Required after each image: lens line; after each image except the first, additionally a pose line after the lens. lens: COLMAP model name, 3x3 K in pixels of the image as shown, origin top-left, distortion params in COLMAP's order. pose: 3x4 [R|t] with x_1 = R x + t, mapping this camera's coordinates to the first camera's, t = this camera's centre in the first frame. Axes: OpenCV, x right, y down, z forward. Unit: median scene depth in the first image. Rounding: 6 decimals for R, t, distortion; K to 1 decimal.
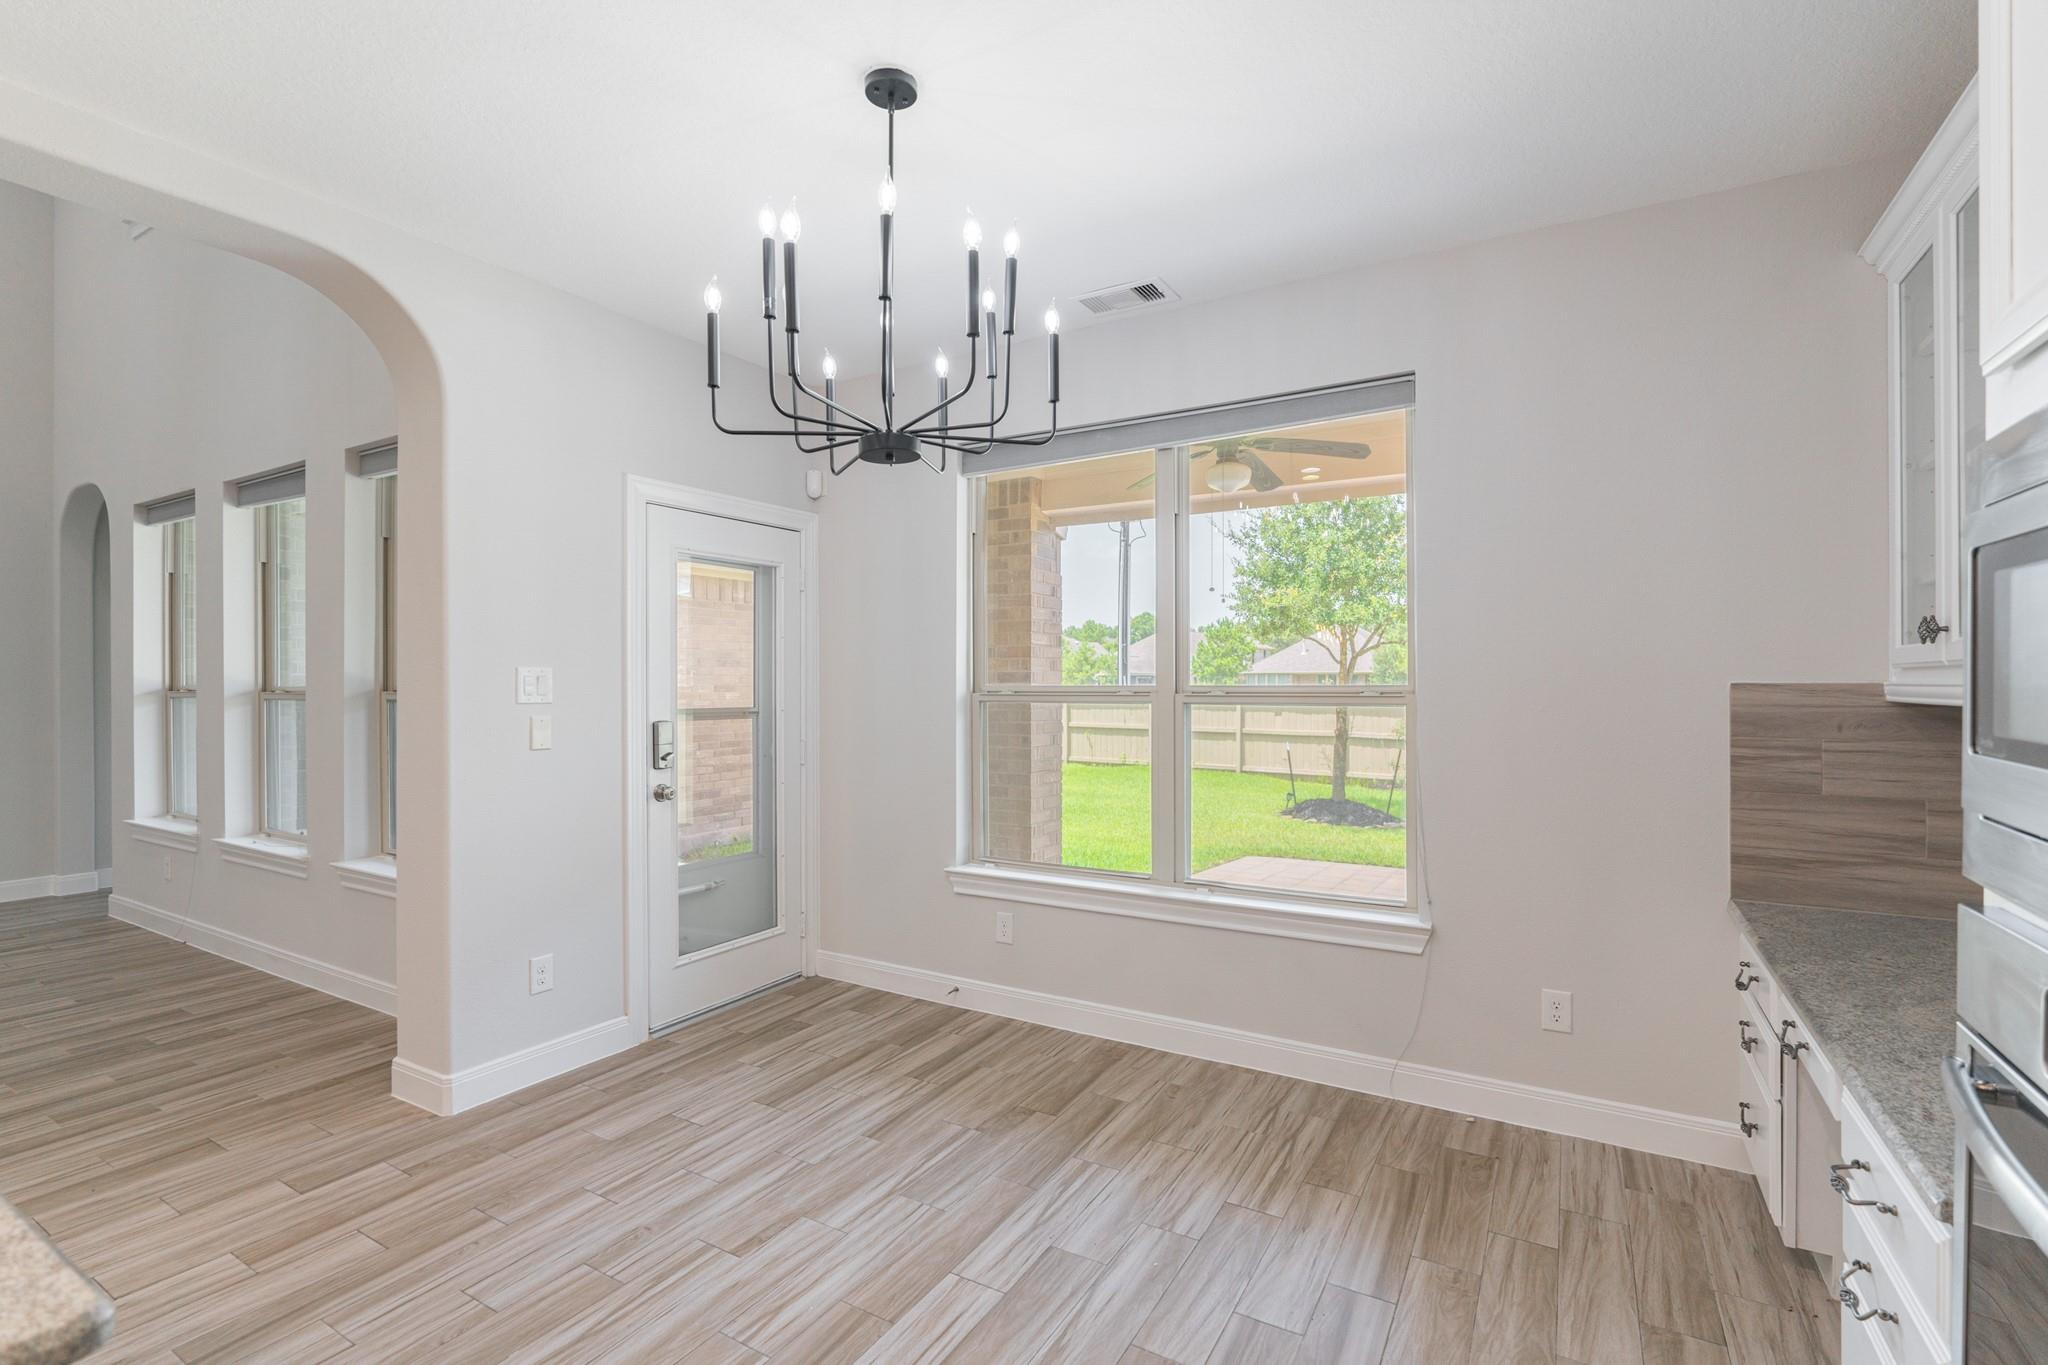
lens RADIAL K [[890.2, 0, 1036.6], [0, 890.2, 685.9], [0, 0, 1]] dist [-0.011121, 0.000458]
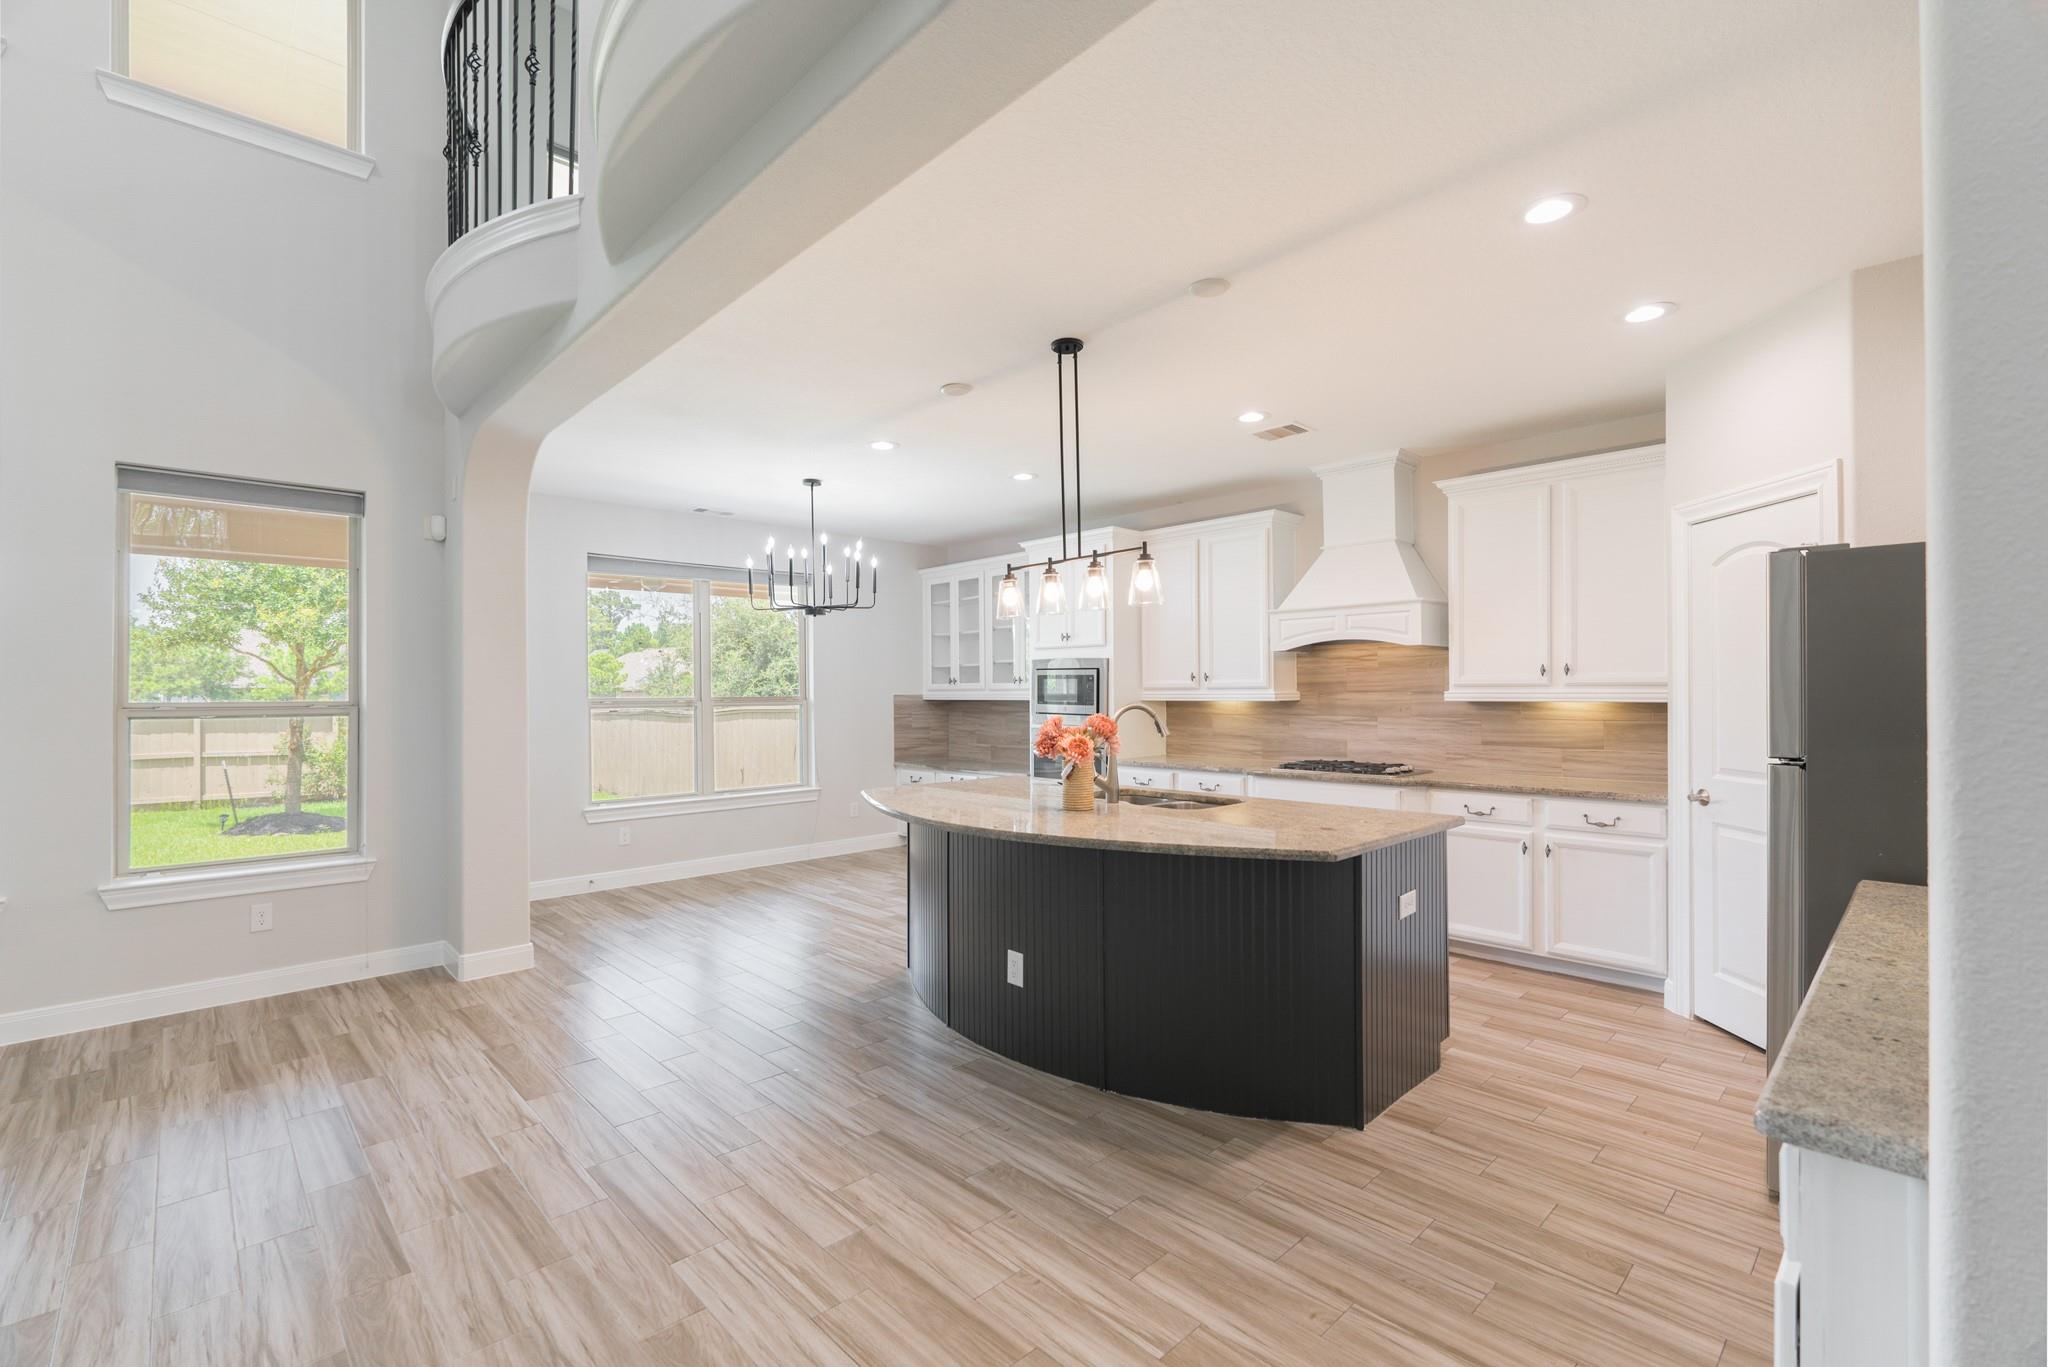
lens RADIAL K [[890.2, 0, 1027.2], [0, 890.2, 686.0], [0, 0, 1]] dist [-0.011121, 0.000458]
pose [[0.281140, 0.006437, 0.959645, -1.618076], [0.012083, 0.999874, -0.010247, 0.003659], [-0.959591, 0.014477, 0.281027, -0.261193]]
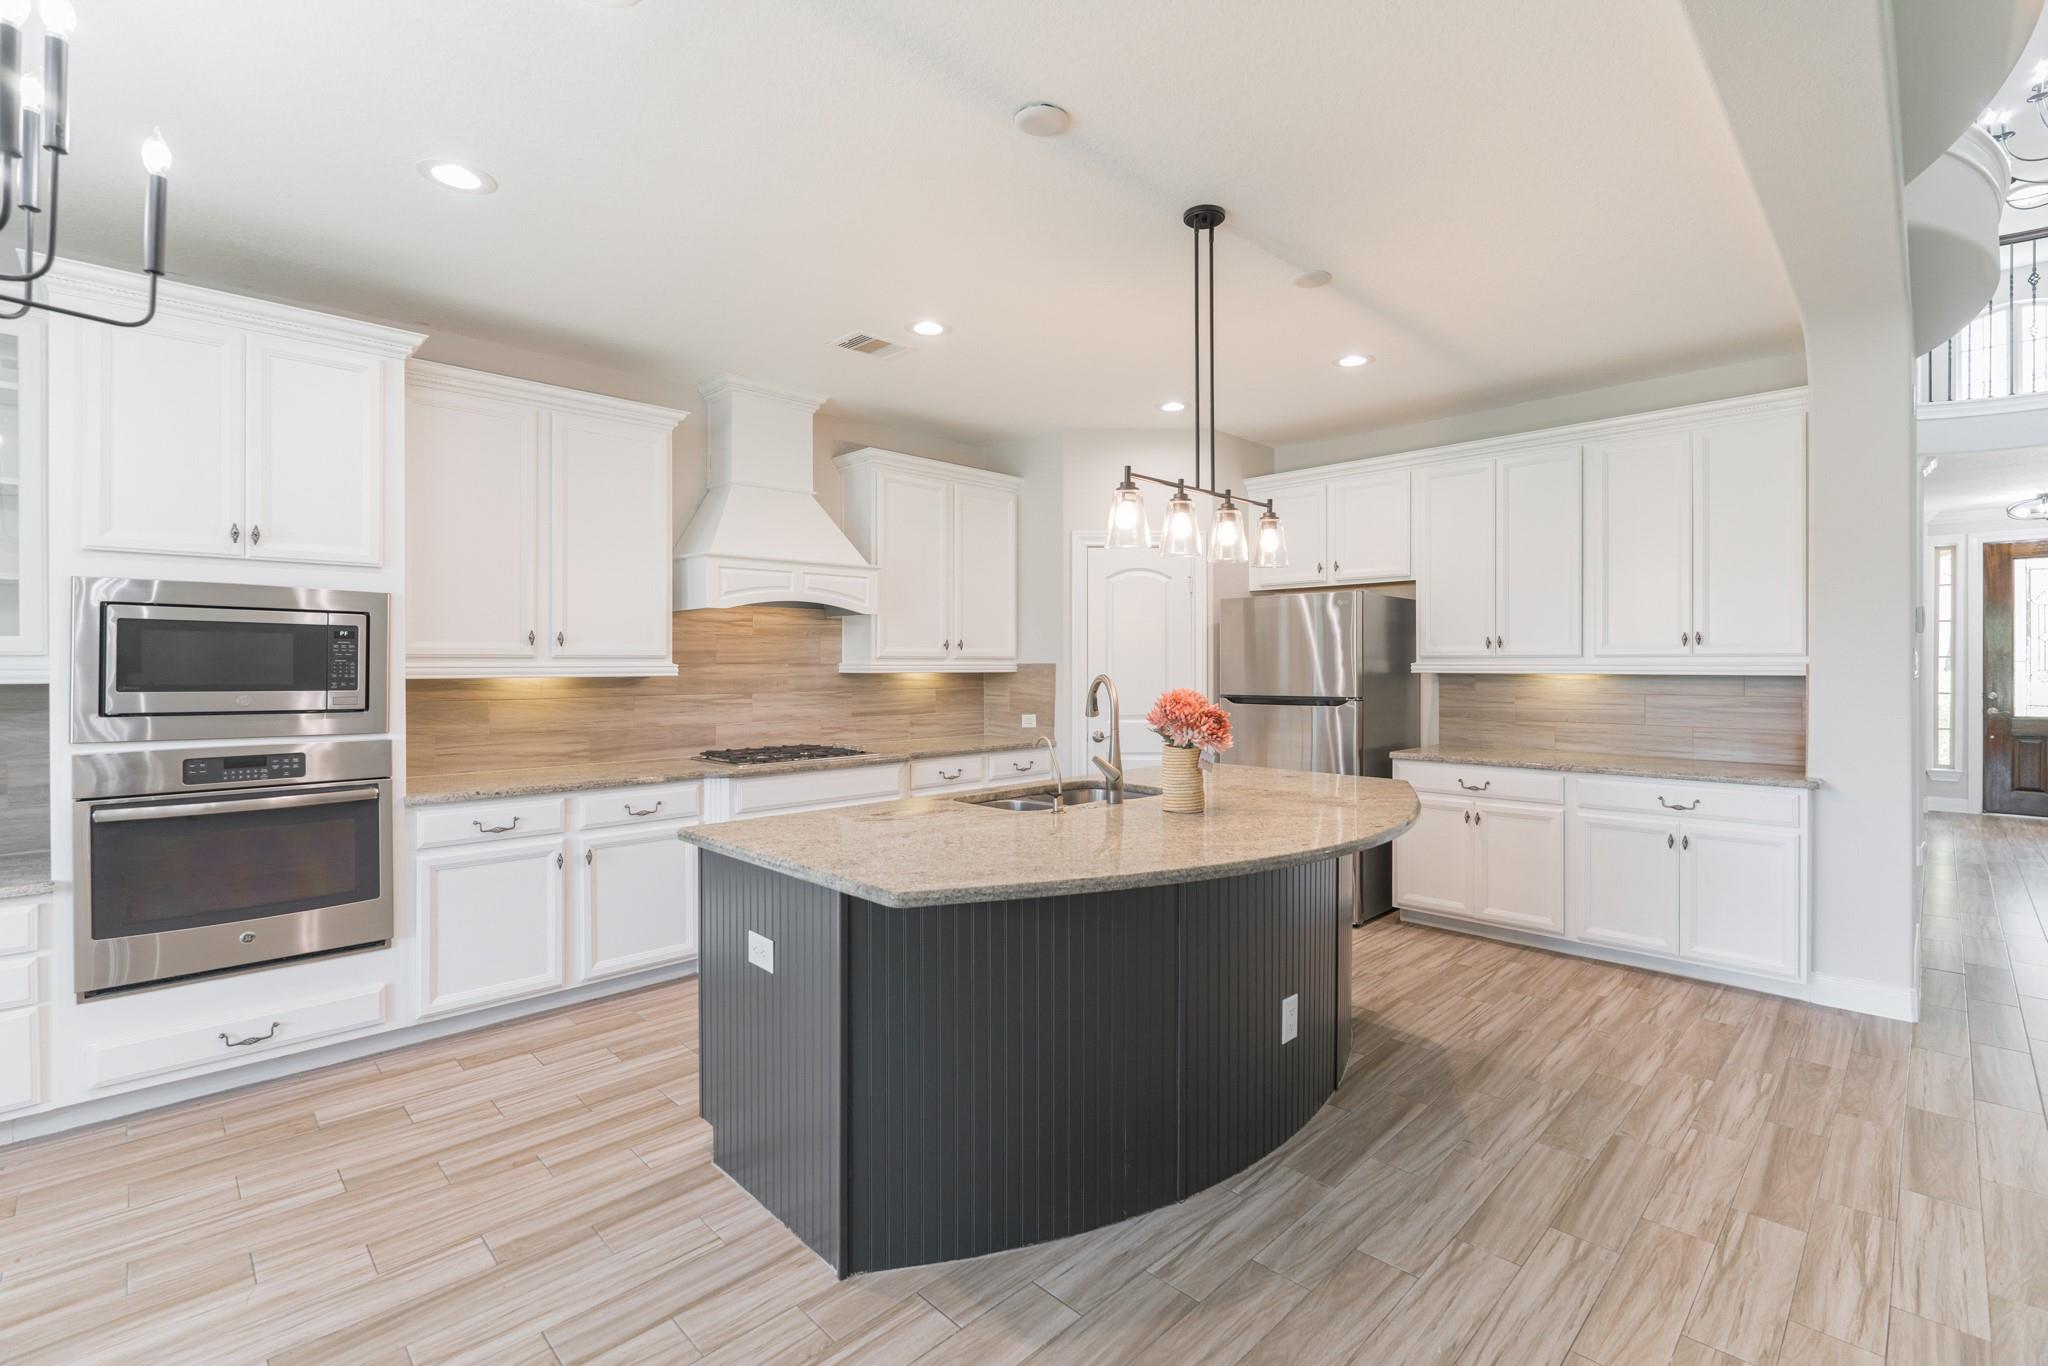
lens RADIAL K [[890.2, 0, 1053.2], [0, 890.2, 673.3], [0, 0, 1]] dist [-0.011121, 0.000458]
pose [[-0.964409, -0.001386, 0.264411, -0.689766], [0.003334, 0.999843, 0.017401, -0.002565], [-0.264393, 0.017663, -0.964253, 0.798869]]
